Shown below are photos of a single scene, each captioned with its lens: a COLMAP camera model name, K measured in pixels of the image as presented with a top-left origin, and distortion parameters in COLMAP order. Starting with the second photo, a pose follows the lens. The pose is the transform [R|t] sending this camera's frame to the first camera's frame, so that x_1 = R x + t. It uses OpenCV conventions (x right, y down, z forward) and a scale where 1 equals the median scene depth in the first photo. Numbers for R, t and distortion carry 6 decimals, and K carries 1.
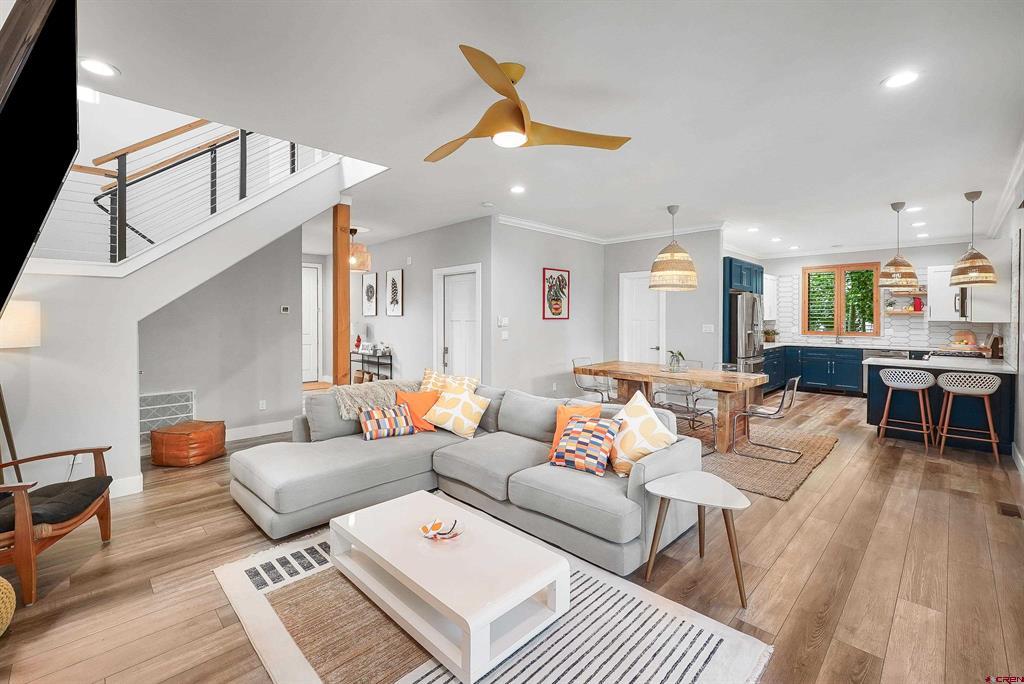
lens RADIAL K [[444.5, 0, 511.1], [0, 444.5, 315.3], [0, 0, 1]] dist [-0.011621, 0.001053]
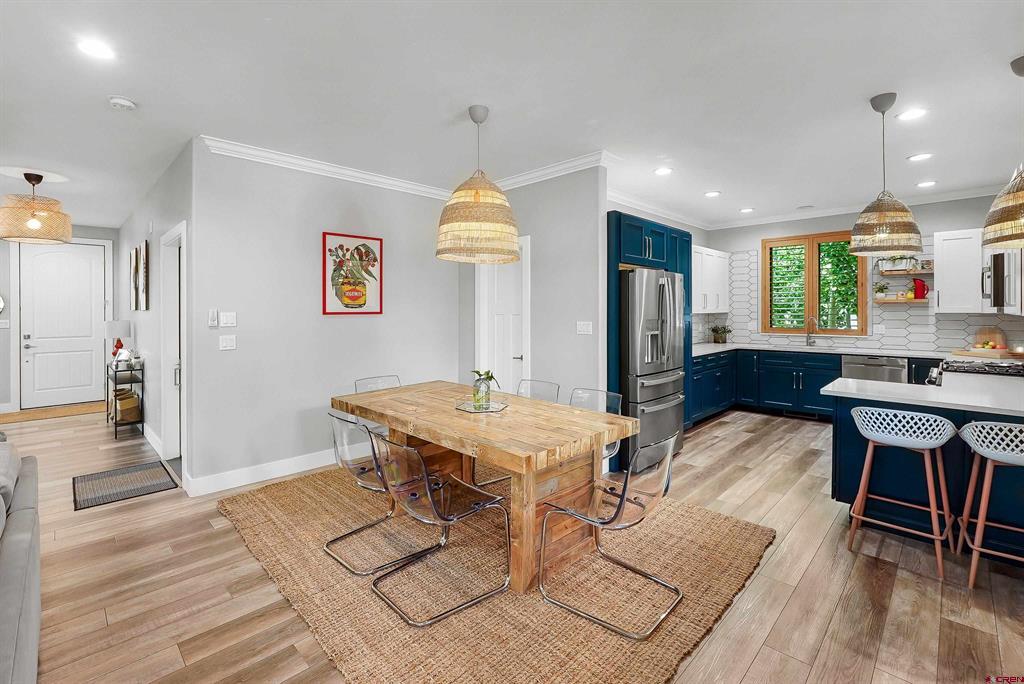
lens RADIAL K [[456.7, 0, 510.1], [0, 456.7, 307.7], [0, 0, 1]] dist [-0.014383, 0.000893]
pose [[0.999931, -0.006204, 0.010003, 0.343378], [0.006229, 0.999977, -0.002550, 0.002625], [-0.009987, 0.002613, 0.999947, 0.374828]]
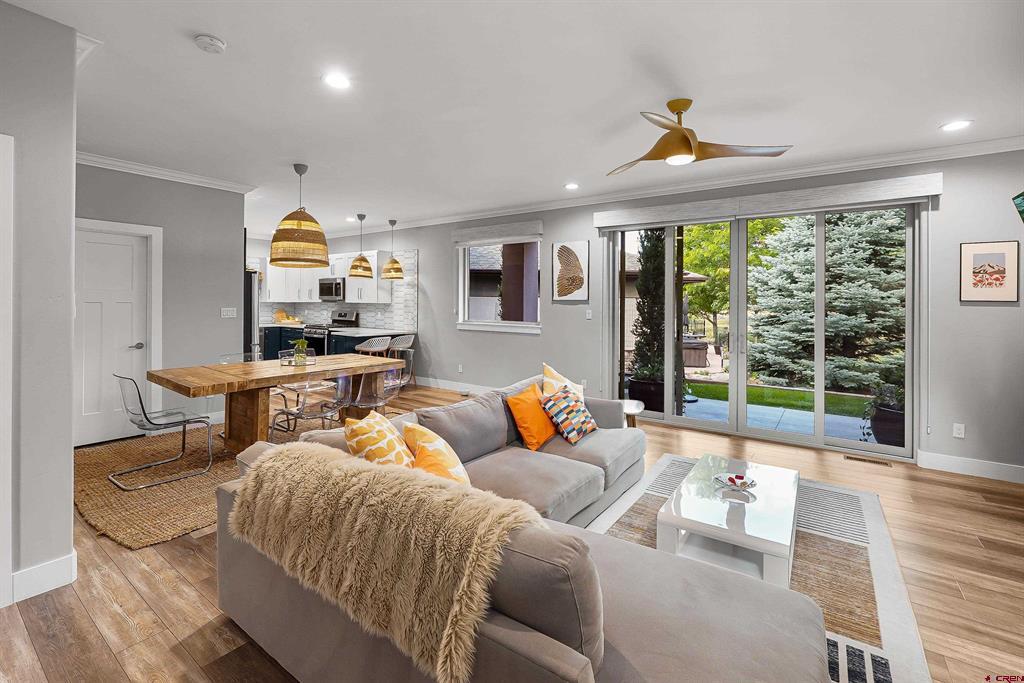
lens RADIAL K [[446.5, 0, 503.9], [0, 446.5, 305.7], [0, 0, 1]] dist [-0.015511, 0.000504]
pose [[-0.156674, -0.012313, 0.987574, -0.441734], [-0.012513, 0.999867, 0.010481, 0.002245], [-0.987571, -0.010716, -0.156807, 0.649670]]
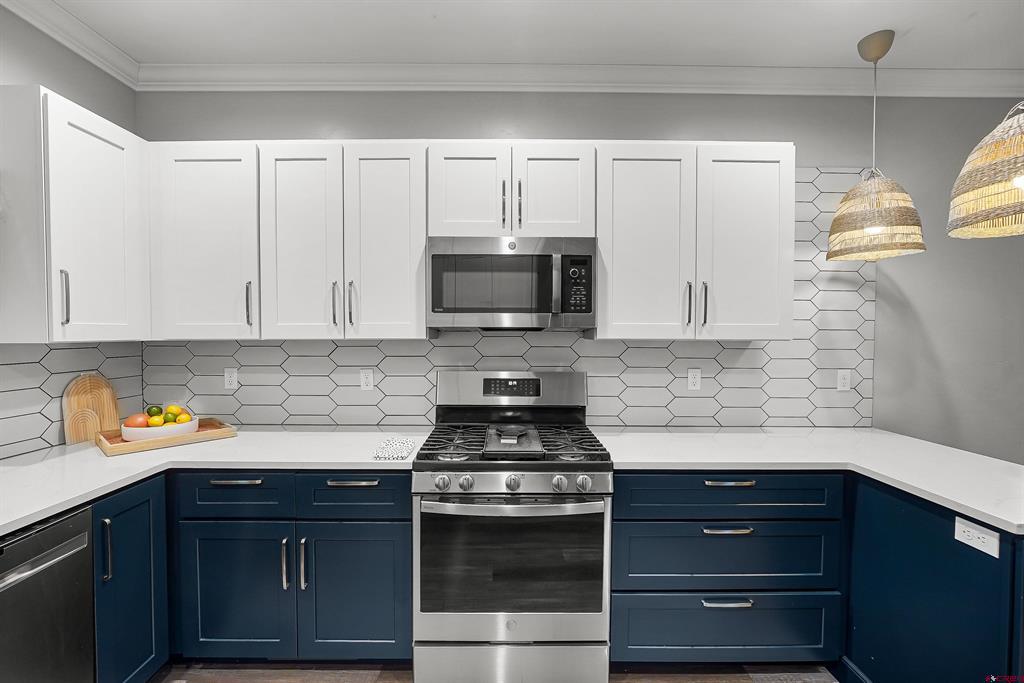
lens RADIAL K [[430.8, 0, 512.0], [0, 430.8, 341.5], [0, 0, 1]] dist [-0.015935, 0.000110]
pose [[-0.715194, -0.019323, 0.698659, 0.762300], [-0.005426, 0.999741, 0.022096, 0.007566], [-0.698905, 0.012012, -0.715113, 1.173778]]
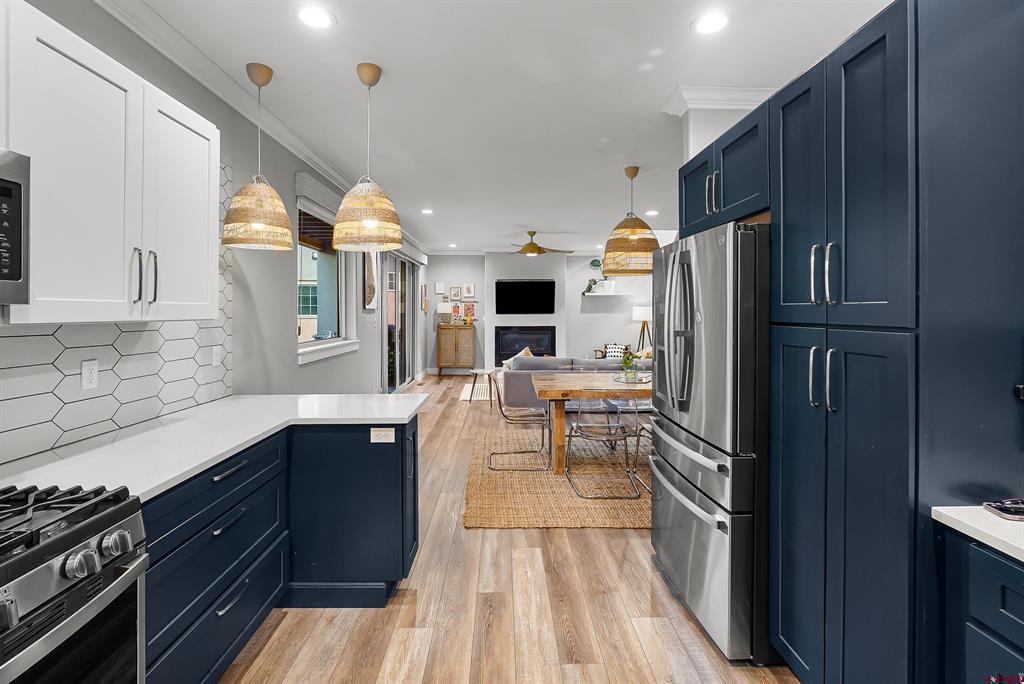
lens RADIAL K [[446.5, 0, 503.9], [0, 446.5, 306.2], [0, 0, 1]] dist [-0.015511, 0.000504]
pose [[-0.698089, -0.010588, -0.715933, 0.923465], [-0.000249, 0.999894, -0.014544, 0.007233], [0.716011, -0.009975, -0.698018, 1.189801]]
